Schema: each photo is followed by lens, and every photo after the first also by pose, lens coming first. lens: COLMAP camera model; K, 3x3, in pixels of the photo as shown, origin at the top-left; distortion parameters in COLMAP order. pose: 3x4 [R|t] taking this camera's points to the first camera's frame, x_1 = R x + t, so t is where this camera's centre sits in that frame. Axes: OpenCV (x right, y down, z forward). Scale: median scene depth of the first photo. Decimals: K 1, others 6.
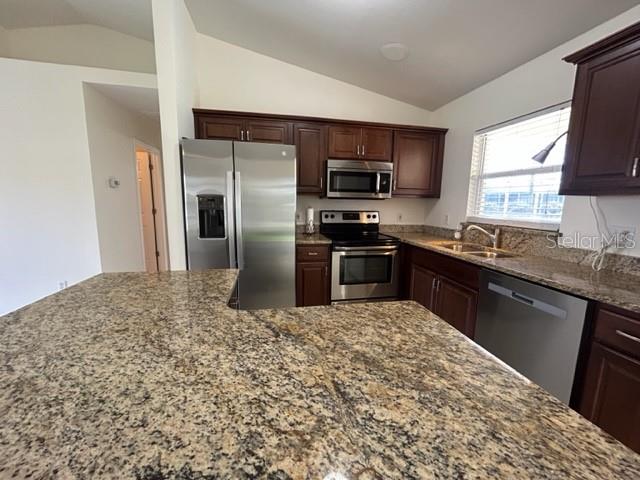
lens RADIAL K [[257.9, 0, 319.2], [0, 257.9, 241.5], [0, 0, 1]] dist [0.010134, 0.000017]
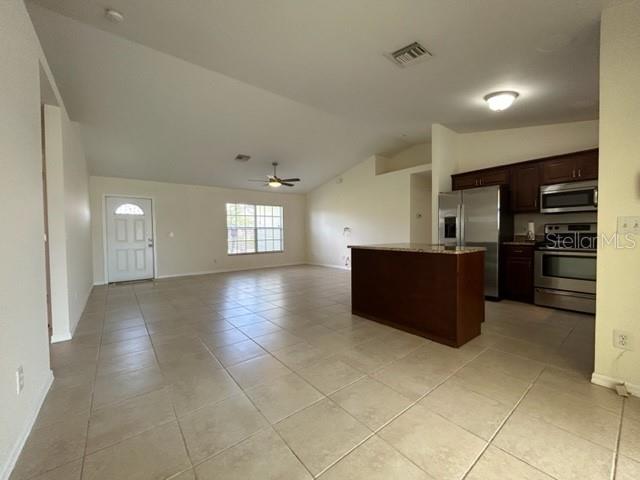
lens RADIAL K [[257.9, 0, 318.9], [0, 257.9, 241.3], [0, 0, 1]] dist [0.010134, 0.000017]
pose [[0.463204, 0.003734, -0.886244, 0.723706], [-0.116458, 0.991576, -0.056690, 0.195631], [0.878567, 0.129469, 0.459737, -0.659353]]
